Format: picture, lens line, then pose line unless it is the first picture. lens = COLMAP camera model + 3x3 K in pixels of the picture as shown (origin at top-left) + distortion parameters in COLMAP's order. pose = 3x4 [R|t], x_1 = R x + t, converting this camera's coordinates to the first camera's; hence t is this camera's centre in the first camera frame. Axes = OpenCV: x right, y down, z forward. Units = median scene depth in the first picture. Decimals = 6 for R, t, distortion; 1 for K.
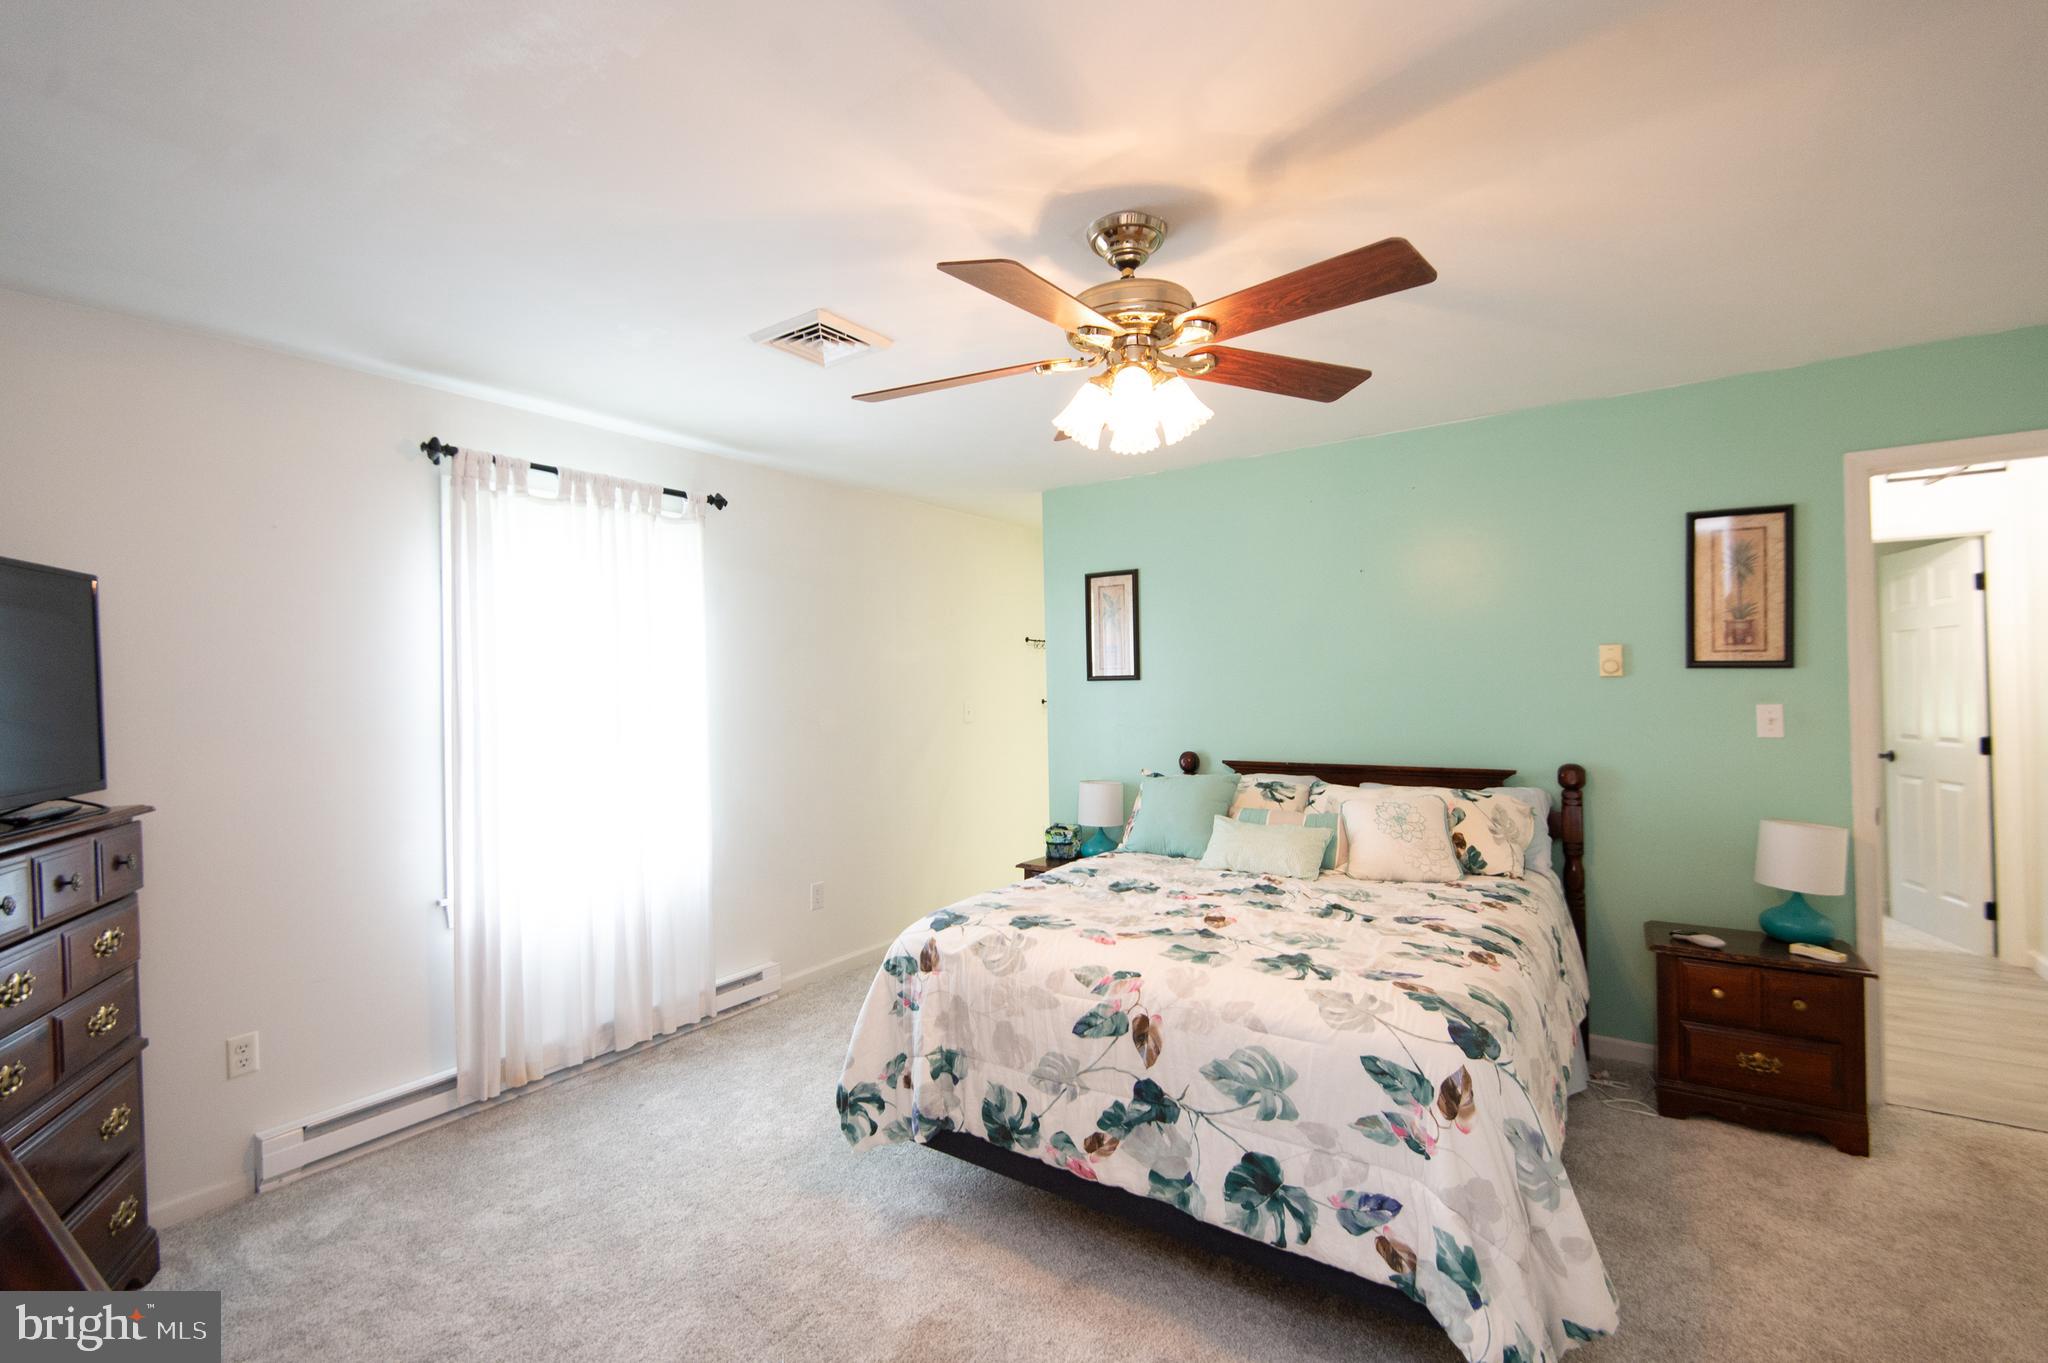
lens RADIAL K [[851.2, 0, 1020.9], [0, 851.2, 659.7], [0, 0, 1]] dist [0.020208, -0.000057]
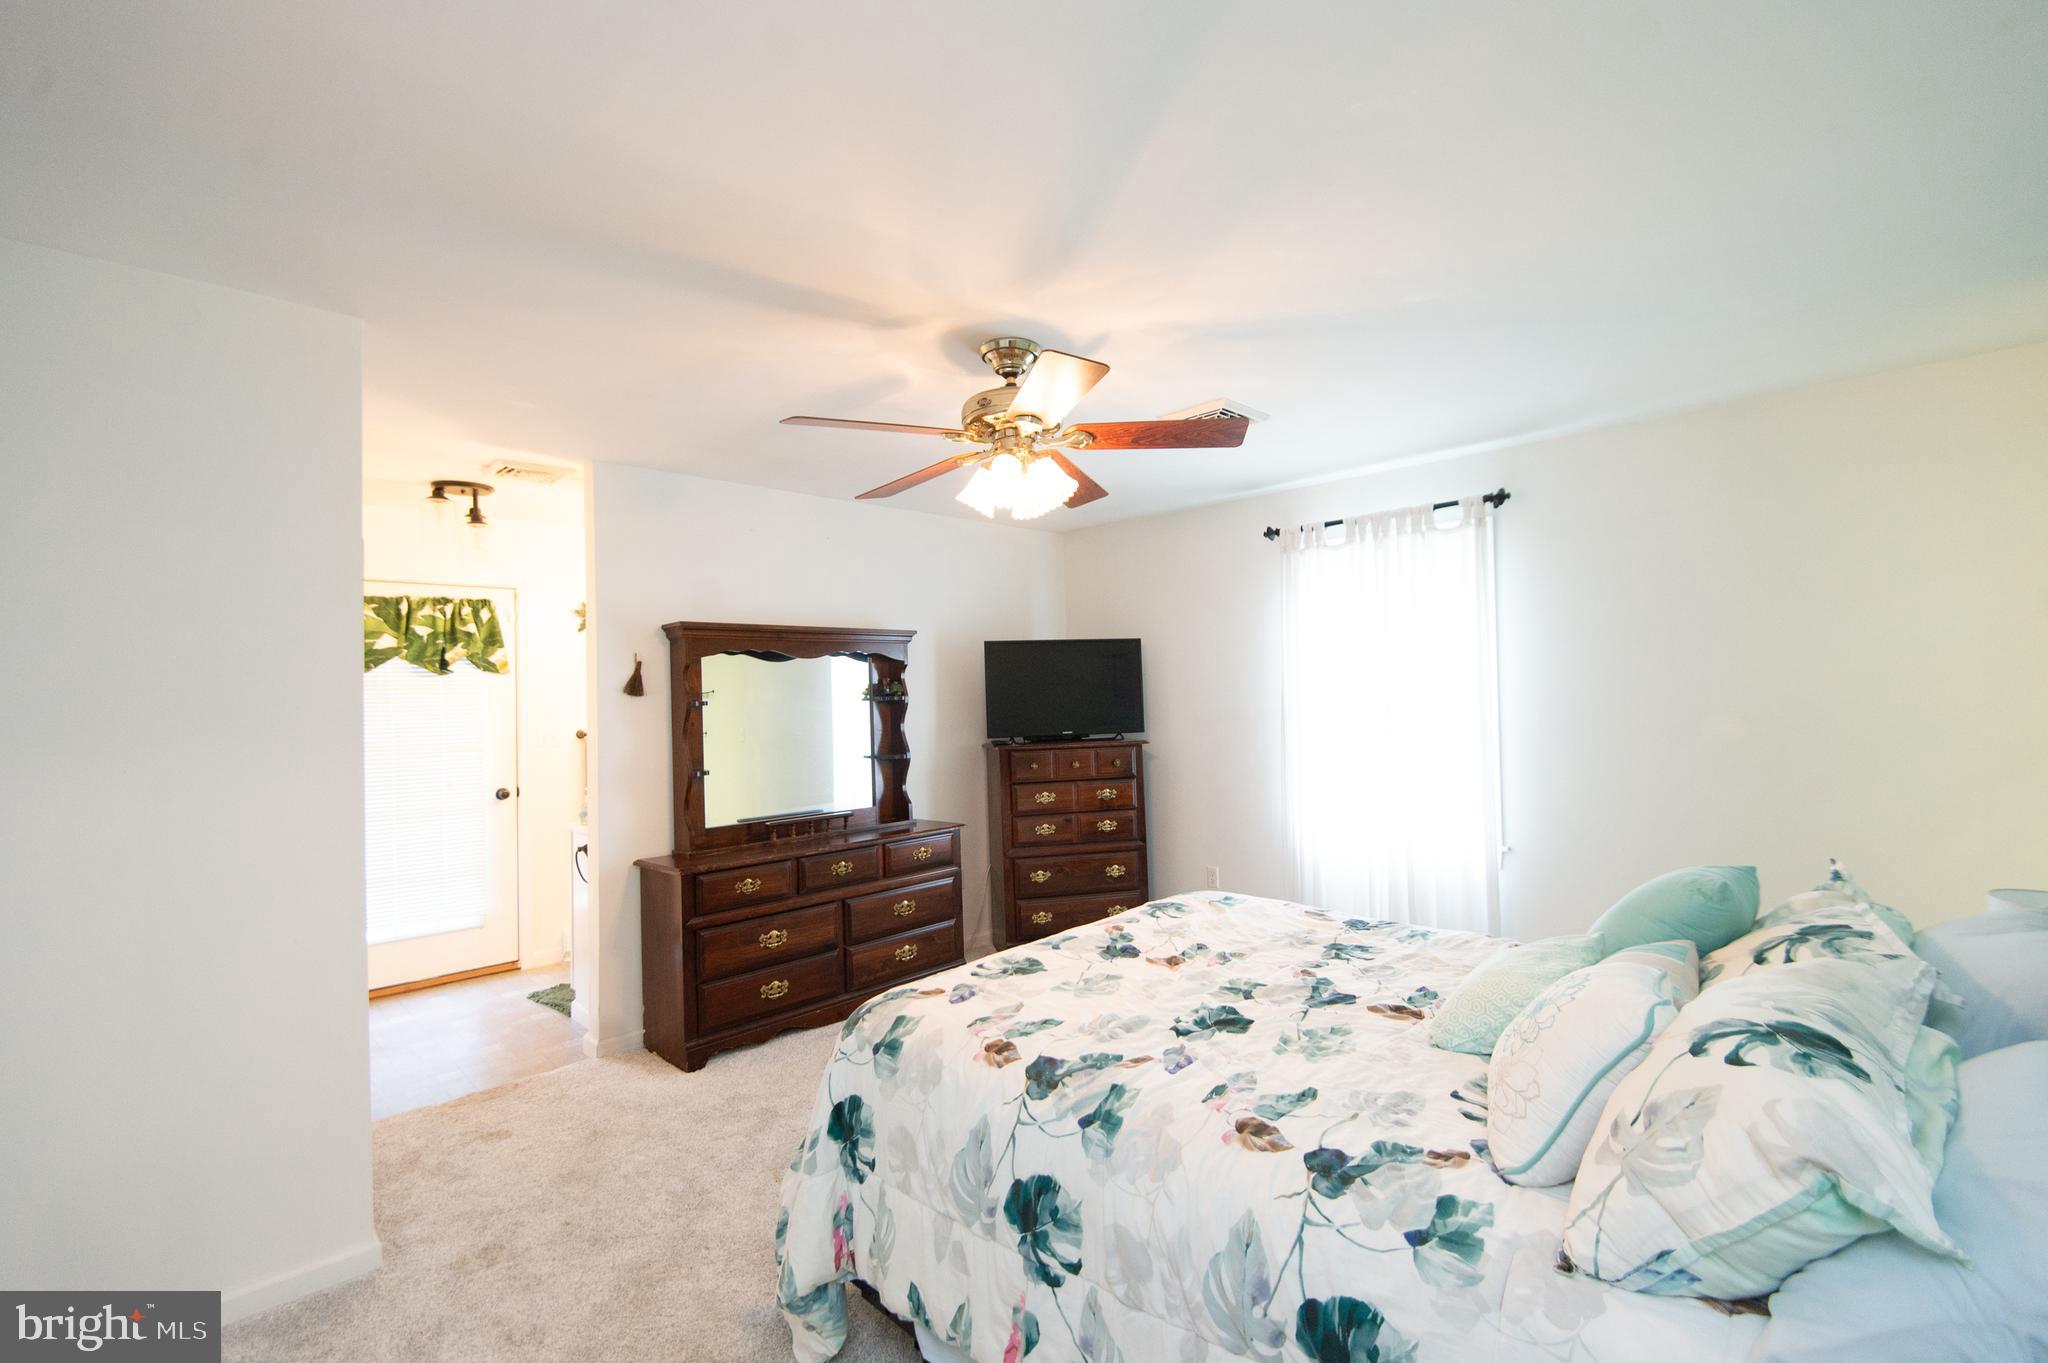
lens RADIAL K [[915.3, 0, 1036.4], [0, 915.3, 679.3], [0, 0, 1]] dist [0.012424, -0.000629]
pose [[-0.158254, -0.012929, -0.987314, 1.018956], [0.027938, 0.999455, -0.017566, 0.037571], [0.987003, -0.030364, -0.157806, 0.824873]]
